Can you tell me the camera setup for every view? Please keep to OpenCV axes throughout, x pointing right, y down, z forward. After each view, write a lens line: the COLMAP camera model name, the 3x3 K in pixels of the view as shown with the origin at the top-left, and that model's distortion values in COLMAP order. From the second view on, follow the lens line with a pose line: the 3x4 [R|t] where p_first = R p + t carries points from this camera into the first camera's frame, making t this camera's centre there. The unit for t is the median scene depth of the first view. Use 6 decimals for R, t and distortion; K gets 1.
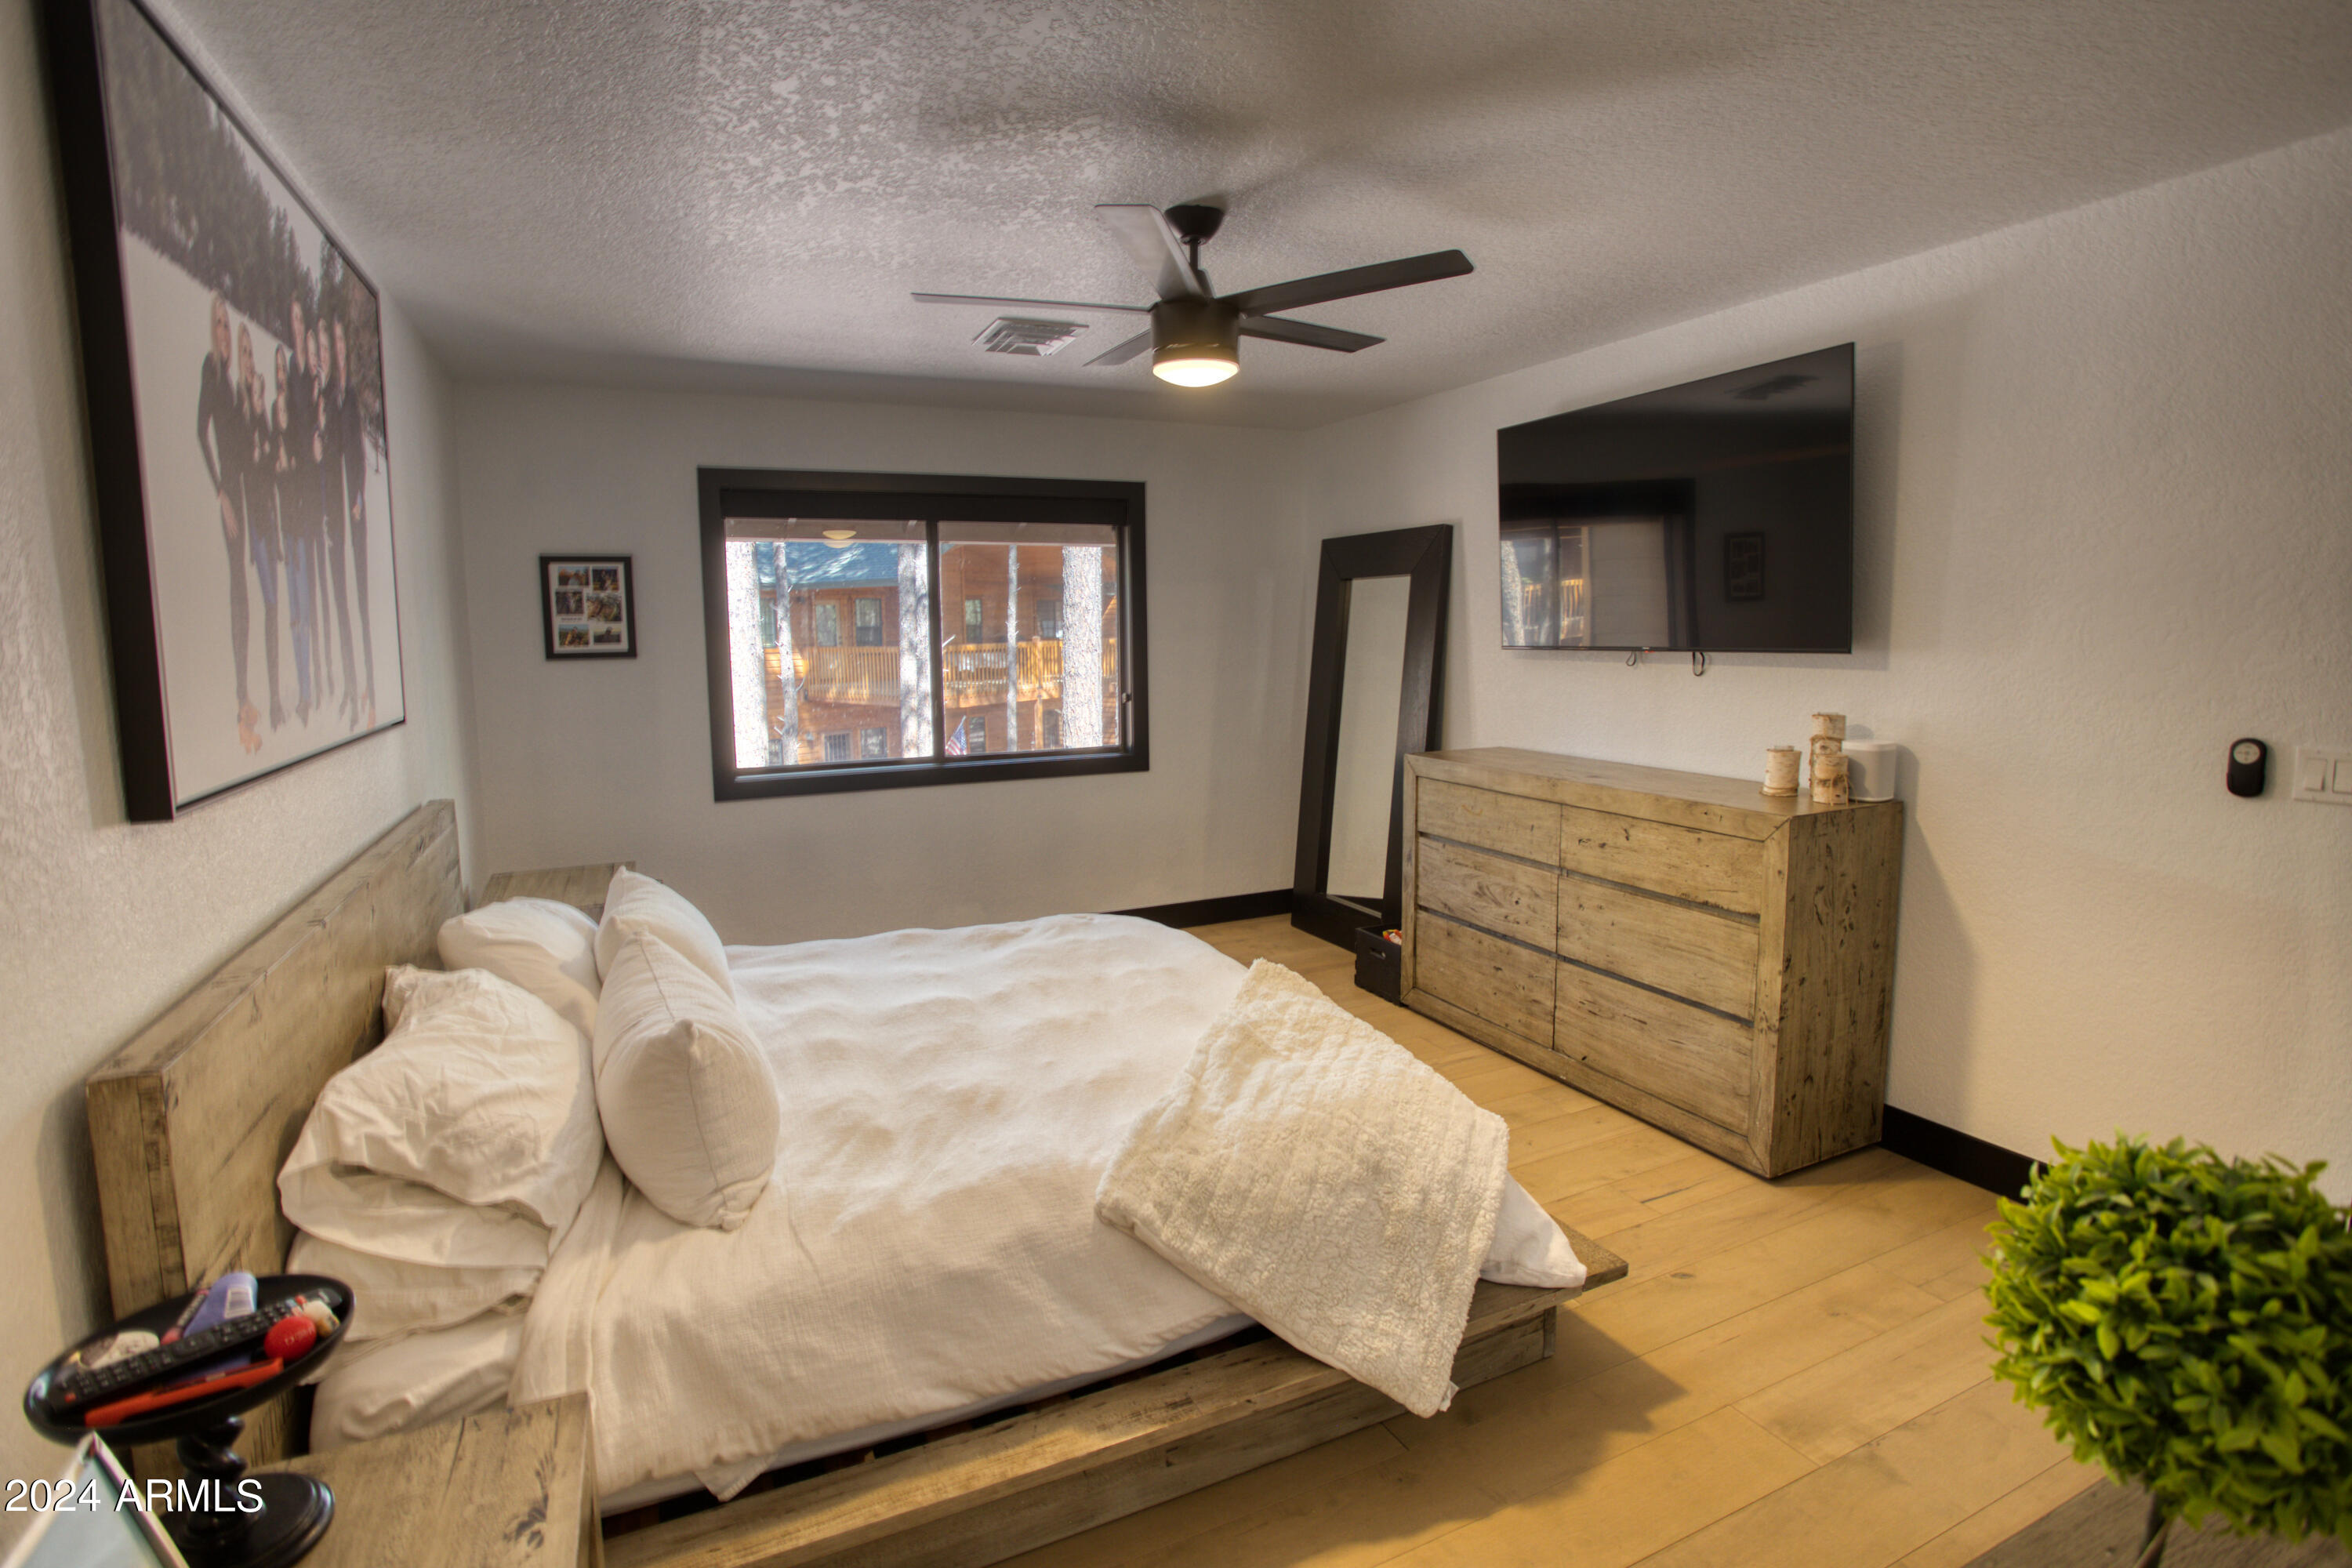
lens RADIAL K [[1138.2, 0, 1172.1], [0, 1138.2, 770.2], [0, 0, 1]] dist [-0.035683, 0.003208]
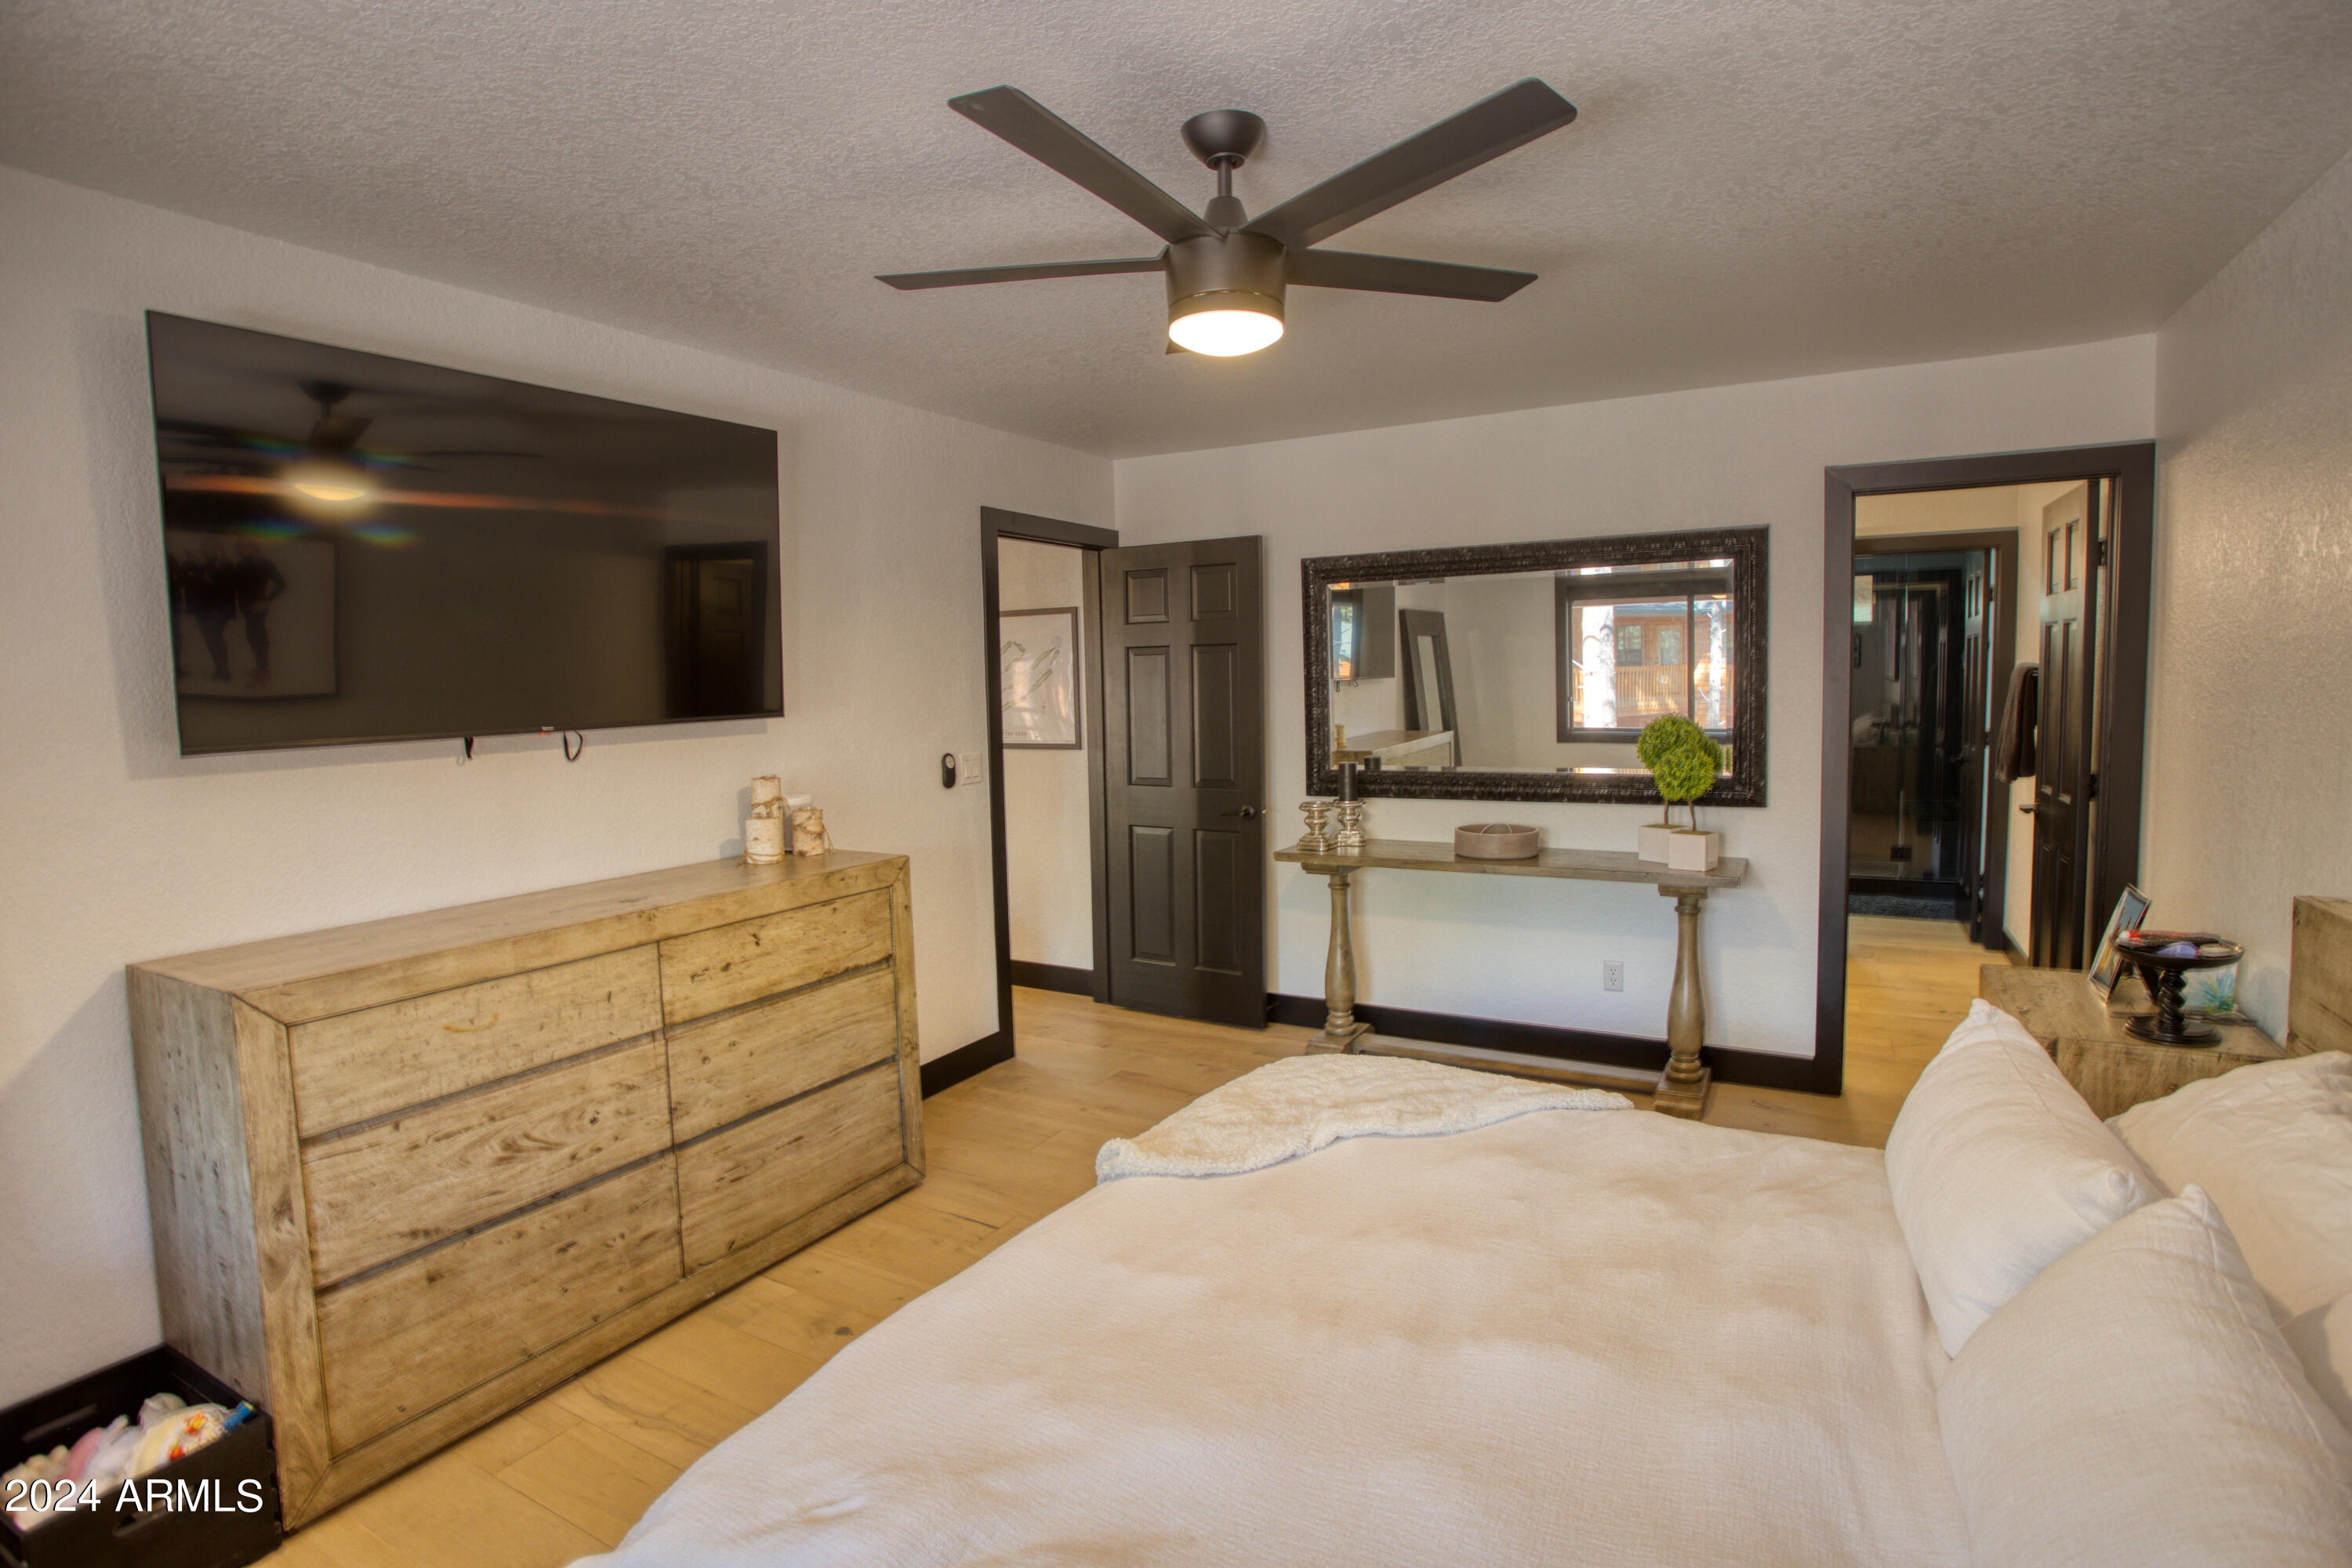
lens RADIAL K [[1138.2, 0, 1167.5], [0, 1138.2, 780.4], [0, 0, 1]] dist [-0.035683, 0.003208]
pose [[-0.566075, -0.042069, 0.823279, -0.420002], [0.140822, 0.979082, 0.146858, -0.127581], [-0.812236, 0.199068, -0.548310, 1.082938]]
